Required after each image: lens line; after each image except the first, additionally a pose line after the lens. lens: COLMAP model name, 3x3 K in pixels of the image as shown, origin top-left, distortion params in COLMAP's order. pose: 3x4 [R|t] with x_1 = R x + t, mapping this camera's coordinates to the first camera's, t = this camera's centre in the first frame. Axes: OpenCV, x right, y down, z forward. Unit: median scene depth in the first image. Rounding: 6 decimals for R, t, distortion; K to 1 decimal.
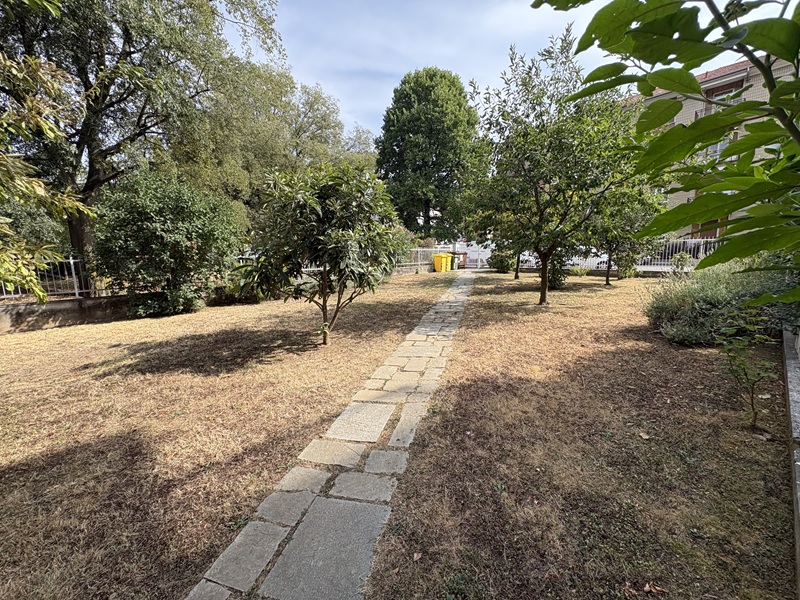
lens RADIAL K [[318.0, 0, 398.2], [0, 318.0, 298.9], [0, 0, 1]] dist [0.002880, -0.000360]
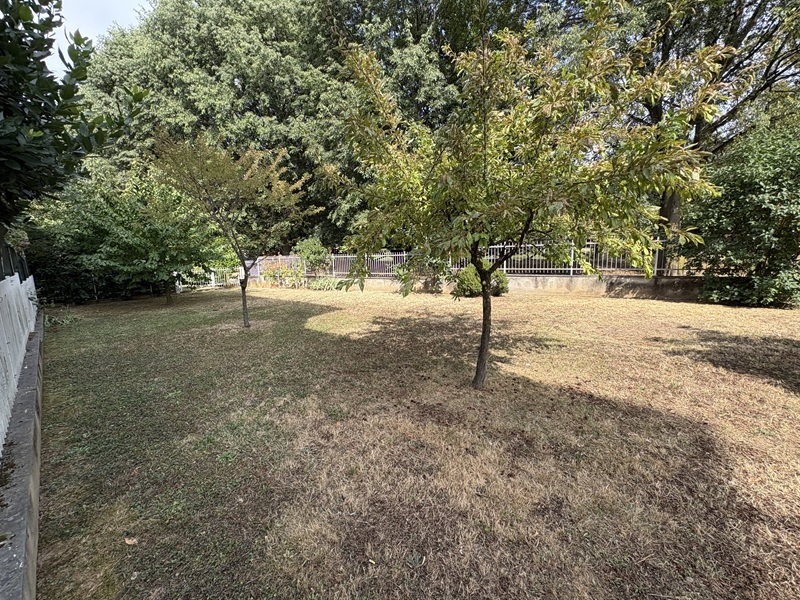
lens RADIAL K [[318.0, 0, 399.6], [0, 318.0, 297.3], [0, 0, 1]] dist [0.002880, -0.000360]
pose [[0.131205, 0.163085, -0.977849, -0.035440], [-0.106350, 0.982999, 0.149674, 0.000982], [0.985634, 0.084356, 0.146319, -0.024492]]
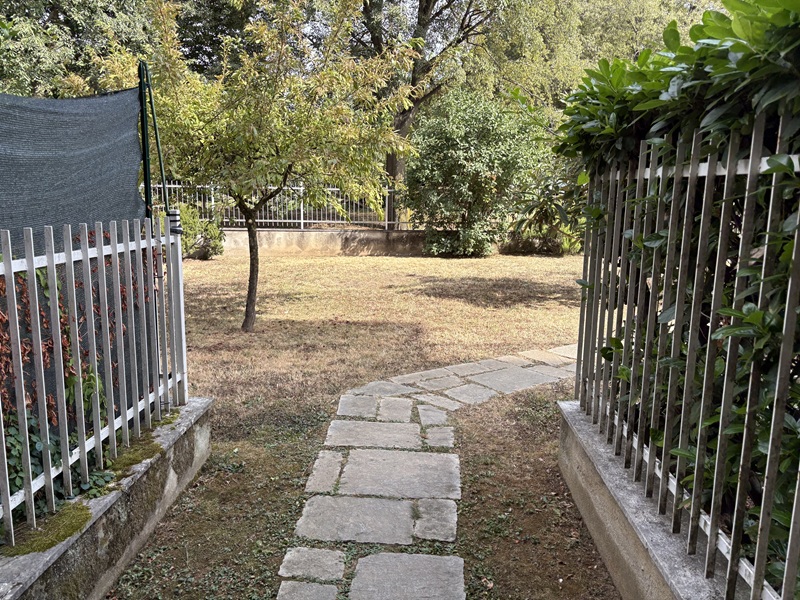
lens RADIAL K [[603.1, 0, 400.1], [0, 603.1, 297.8], [0, 0, 1]] dist [0.097201, -0.002127]
pose [[0.733665, 0.148216, -0.663150, 0.300518], [-0.124545, 0.988720, 0.083194, 0.048890], [0.668000, 0.021556, 0.743849, -0.363742]]
